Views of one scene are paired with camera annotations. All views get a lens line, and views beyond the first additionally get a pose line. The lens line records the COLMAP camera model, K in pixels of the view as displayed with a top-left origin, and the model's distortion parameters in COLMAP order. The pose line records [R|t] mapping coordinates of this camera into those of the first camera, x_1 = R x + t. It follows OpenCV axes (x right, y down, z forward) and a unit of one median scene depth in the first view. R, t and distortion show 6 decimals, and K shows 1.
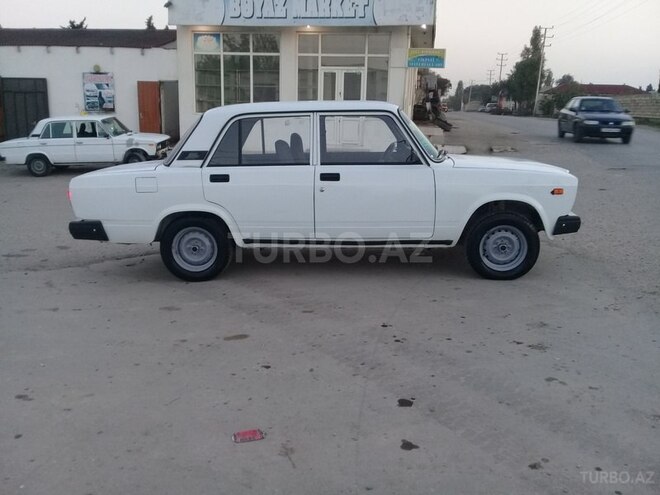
lens RADIAL K [[616.7, 0, 331.4], [0, 616.7, 245.6], [0, 0, 1]] dist [0.013489, 0.000000]
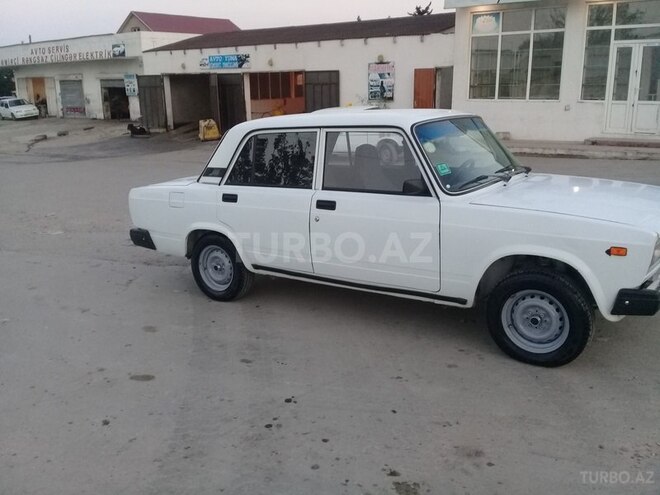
lens RADIAL K [[616.7, 0, 327.7], [0, 616.7, 249.2], [0, 0, 1]] dist [0.013489, 0.000000]
pose [[0.846121, 0.106662, -0.522209, 0.434779], [-0.085753, 0.994250, 0.064133, -0.102229], [0.526047, -0.009483, 0.850403, 0.270364]]
